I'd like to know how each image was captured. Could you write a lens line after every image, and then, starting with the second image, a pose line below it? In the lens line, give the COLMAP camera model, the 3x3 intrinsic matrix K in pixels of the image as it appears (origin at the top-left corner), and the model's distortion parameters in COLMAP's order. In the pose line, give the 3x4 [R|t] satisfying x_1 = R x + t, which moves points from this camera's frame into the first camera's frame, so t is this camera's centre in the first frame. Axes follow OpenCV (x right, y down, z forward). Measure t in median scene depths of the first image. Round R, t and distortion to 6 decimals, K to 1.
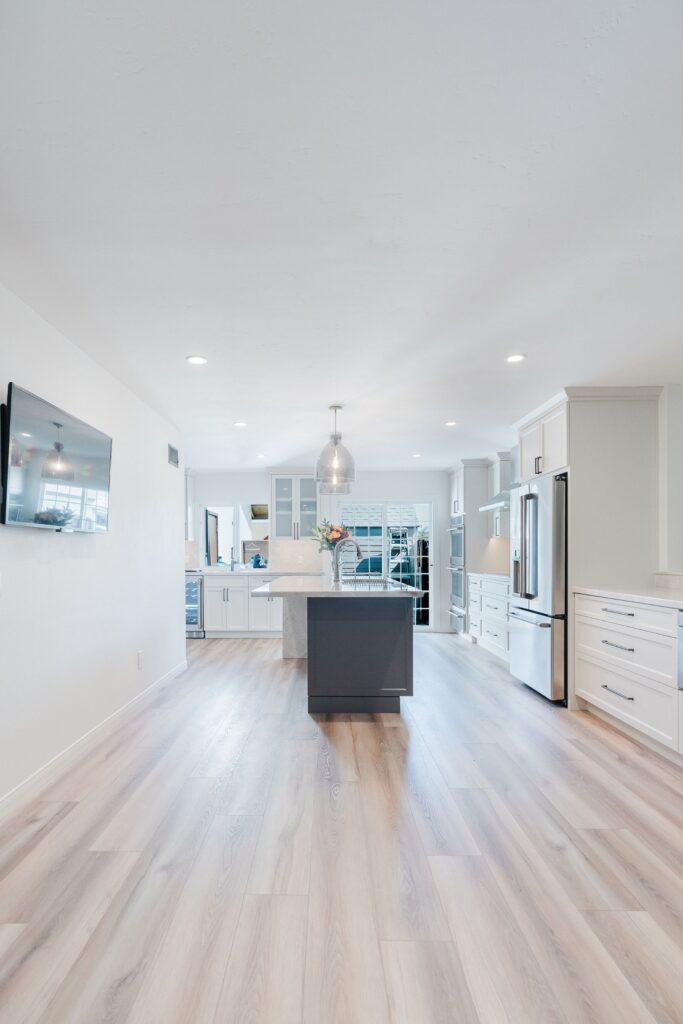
lens RADIAL K [[556.8, 0, 308.2], [0, 556.8, 549.8], [0, 0, 1]] dist [0.002860, 0.000378]
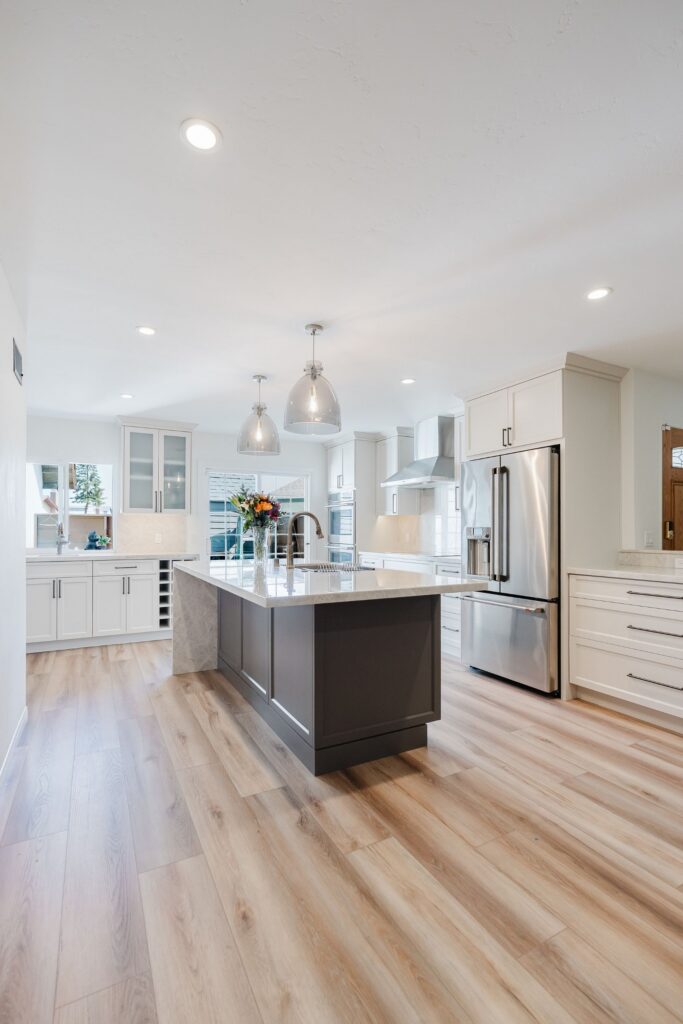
lens RADIAL K [[494.2, 0, 353.5], [0, 494.2, 524.0], [0, 0, 1]] dist [-0.004904, -0.000078]
pose [[0.856360, 0.009907, 0.516283, -0.159432], [-0.006374, 0.999943, -0.008615, 0.001798], [-0.516339, 0.004087, 0.856374, 0.293149]]
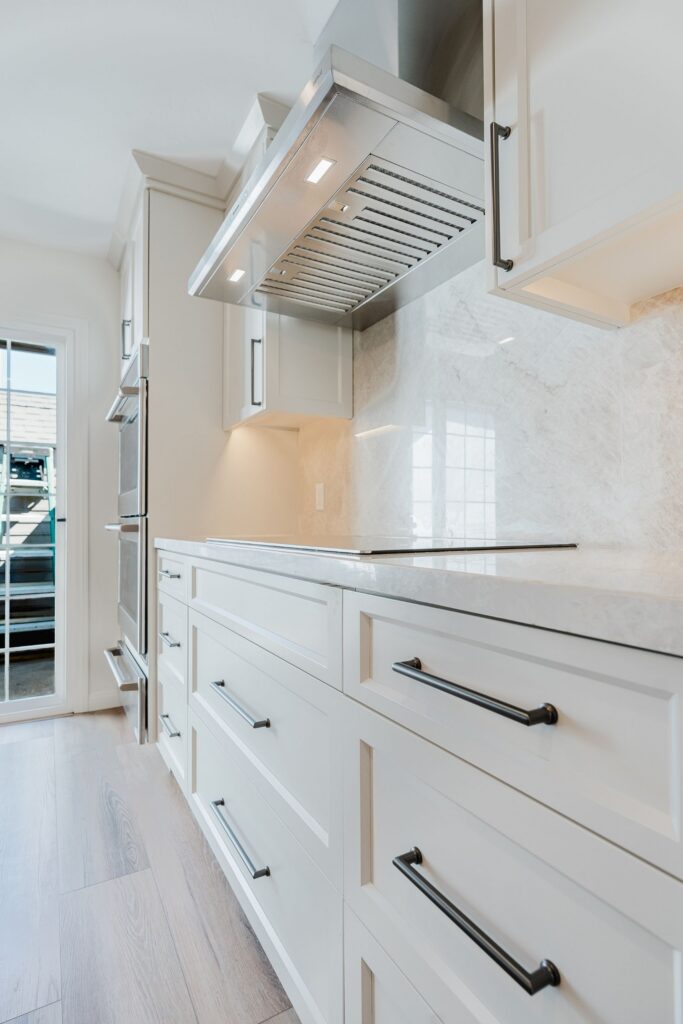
lens RADIAL K [[512.9, 0, 357.4], [0, 512.9, 519.9], [0, 0, 1]] dist [-0.002803, 0.000253]
pose [[0.843716, 0.005228, 0.536764, 0.238681], [-0.000555, 0.999961, -0.008866, 0.034411], [-0.536790, 0.007183, 0.843686, 0.737878]]
